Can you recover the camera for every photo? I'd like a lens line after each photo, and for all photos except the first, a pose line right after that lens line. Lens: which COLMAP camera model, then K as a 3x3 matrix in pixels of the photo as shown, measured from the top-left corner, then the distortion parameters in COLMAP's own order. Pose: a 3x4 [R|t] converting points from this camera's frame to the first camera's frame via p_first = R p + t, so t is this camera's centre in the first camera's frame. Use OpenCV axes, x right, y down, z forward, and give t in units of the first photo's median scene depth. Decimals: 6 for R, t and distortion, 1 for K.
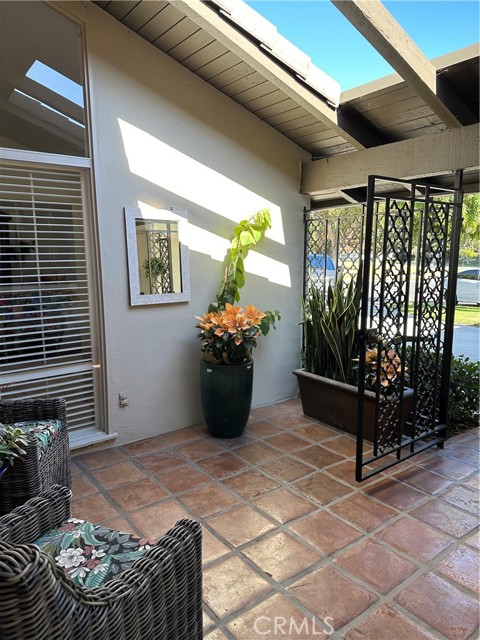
lens RADIAL K [[447.0, 0, 240.2], [0, 447.0, 322.6], [0, 0, 1]] dist [0.112246, -0.155342]
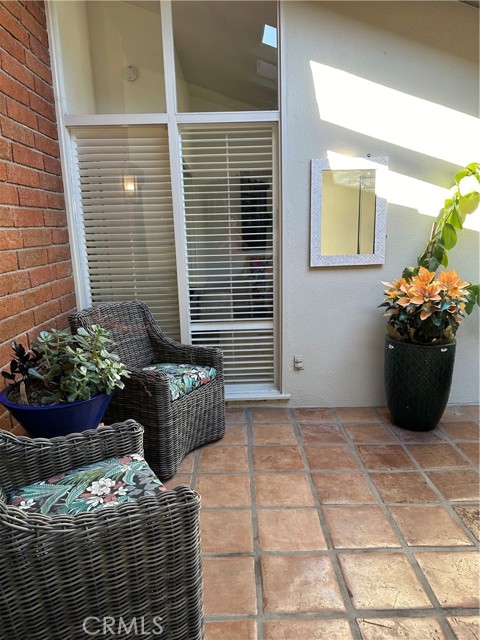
lens RADIAL K [[447.0, 0, 240.2], [0, 447.0, 322.6], [0, 0, 1]] dist [0.112246, -0.155342]
pose [[0.801848, 0.111106, -0.587107, 0.209217], [-0.071347, 0.993334, 0.090539, 0.004953], [0.593253, -0.030710, 0.804430, 0.150098]]
